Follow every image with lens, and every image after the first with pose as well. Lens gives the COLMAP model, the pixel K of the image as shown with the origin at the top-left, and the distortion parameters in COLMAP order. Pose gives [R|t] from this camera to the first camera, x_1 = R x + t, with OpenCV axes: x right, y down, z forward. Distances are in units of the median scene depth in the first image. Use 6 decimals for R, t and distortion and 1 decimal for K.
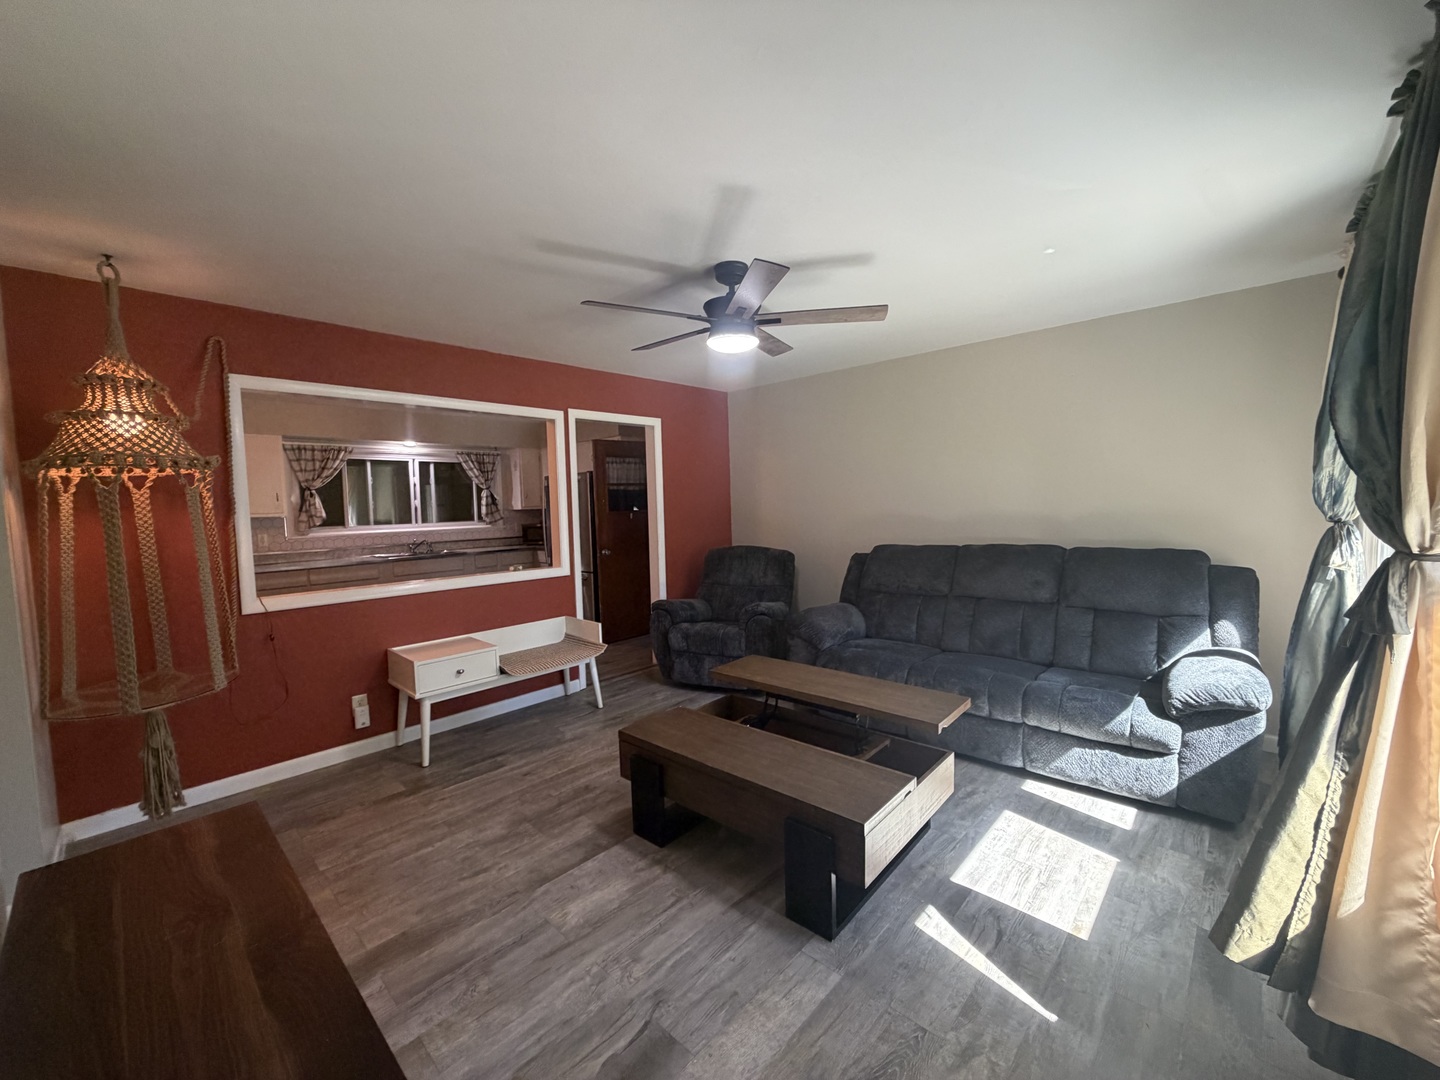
lens RADIAL K [[571.3, 0, 719.7], [0, 571.3, 541.1], [0, 0, 1]] dist [-0.002611, 0.000433]
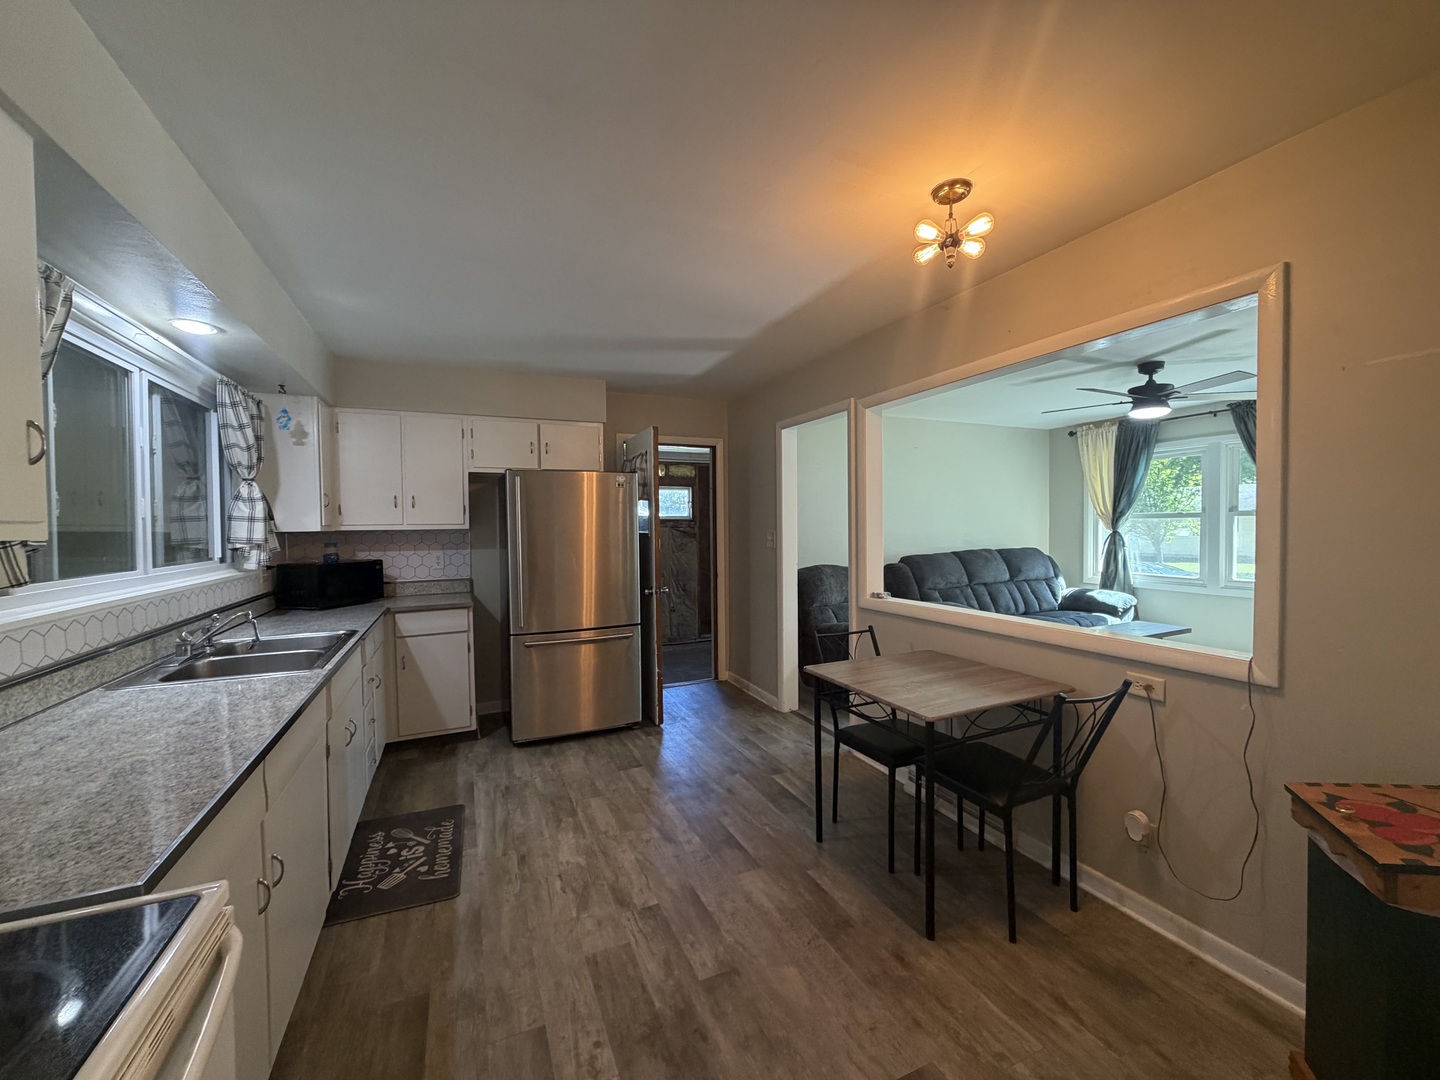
lens RADIAL K [[571.3, 0, 722.2], [0, 571.3, 537.3], [0, 0, 1]] dist [-0.002611, 0.000433]
pose [[0.381417, -0.003477, 0.924397, -1.633780], [0.064523, 0.997654, -0.022870, -0.049030], [-0.922148, 0.068368, 0.380747, 1.343524]]
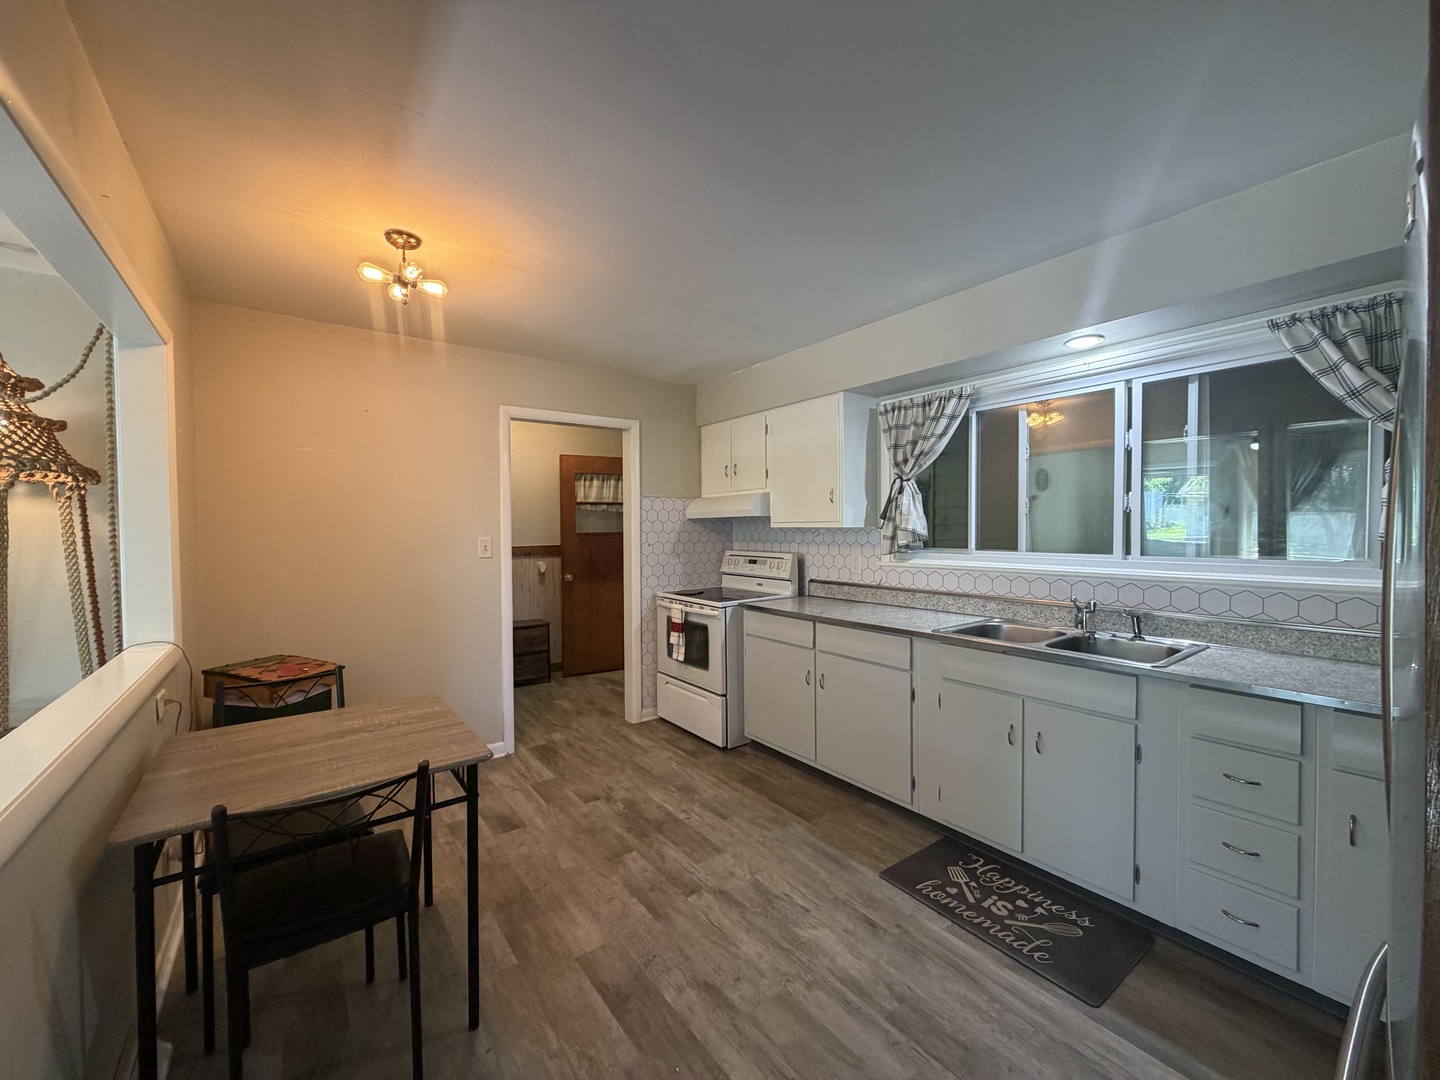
lens RADIAL K [[571.3, 0, 714.6], [0, 571.3, 547.6], [0, 0, 1]] dist [-0.002611, 0.000433]
pose [[-0.185523, 0.059747, -0.980822, -0.270524], [-0.052384, 0.996129, 0.070587, -0.110907], [0.981243, 0.064474, -0.181675, 1.881187]]
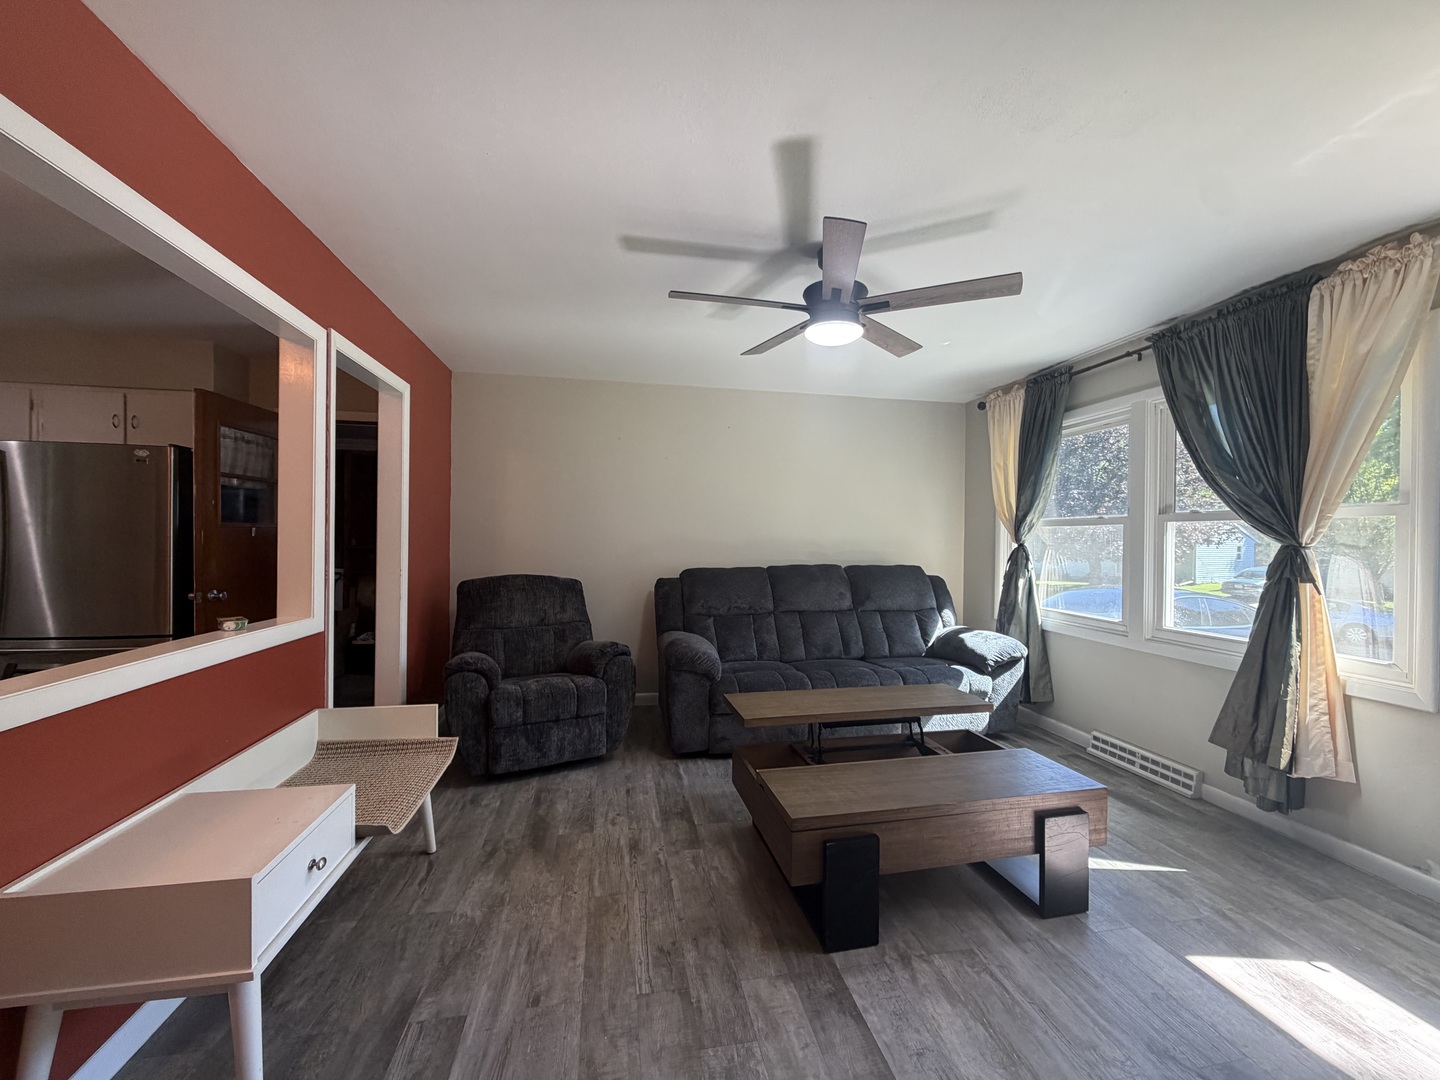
lens RADIAL K [[571.3, 0, 718.9], [0, 571.3, 542.6], [0, 0, 1]] dist [-0.002611, 0.000433]
pose [[0.593103, 0.025327, 0.804728, -0.718348], [0.027198, 0.998304, -0.051465, 0.020722], [-0.804667, 0.052411, 0.591409, 0.568437]]
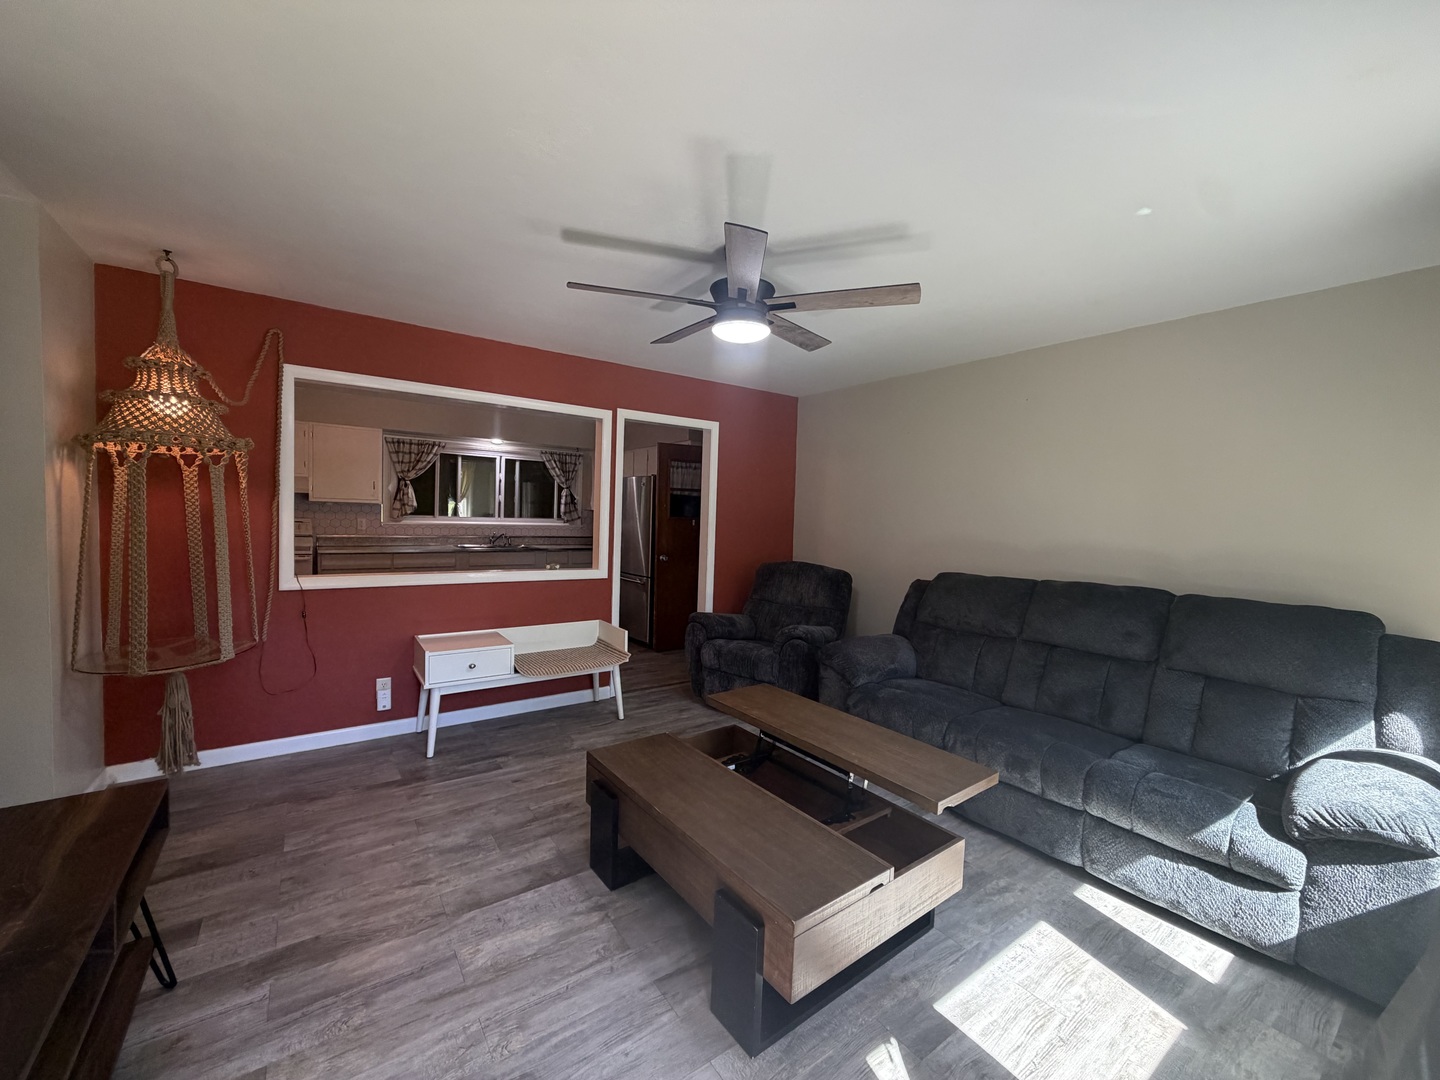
lens RADIAL K [[571.3, 0, 719.5], [0, 571.3, 541.6], [0, 0, 1]] dist [-0.002611, 0.000433]
pose [[0.978667, 0.067914, -0.193905, 0.165976], [-0.071639, 0.997355, -0.012252, -0.007050], [0.192560, 0.025882, 0.980944, 0.118904]]
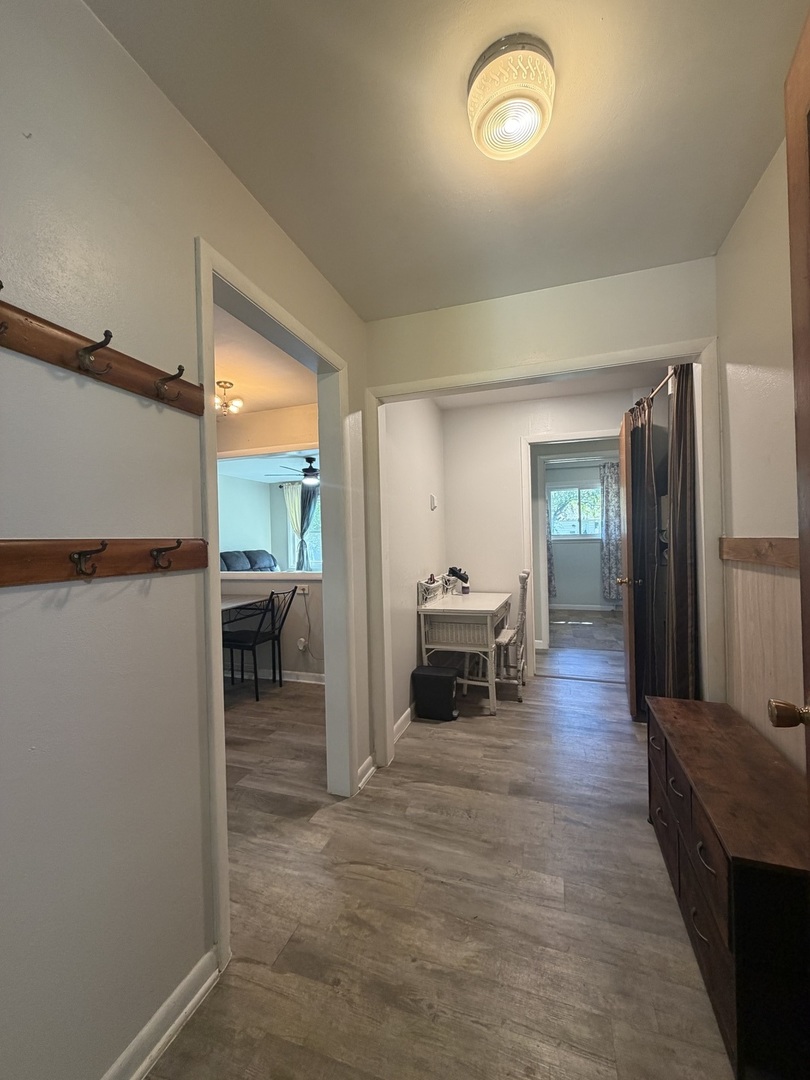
lens RADIAL K [[428.5, 0, 399.1], [0, 428.5, 539.7], [0, 0, 1]] dist [-0.002611, 0.000433]
pose [[-0.401224, 0.029452, 0.915506, -2.157793], [0.093986, 0.995531, 0.009163, 0.010097], [-0.911145, 0.089721, -0.402199, 1.396720]]
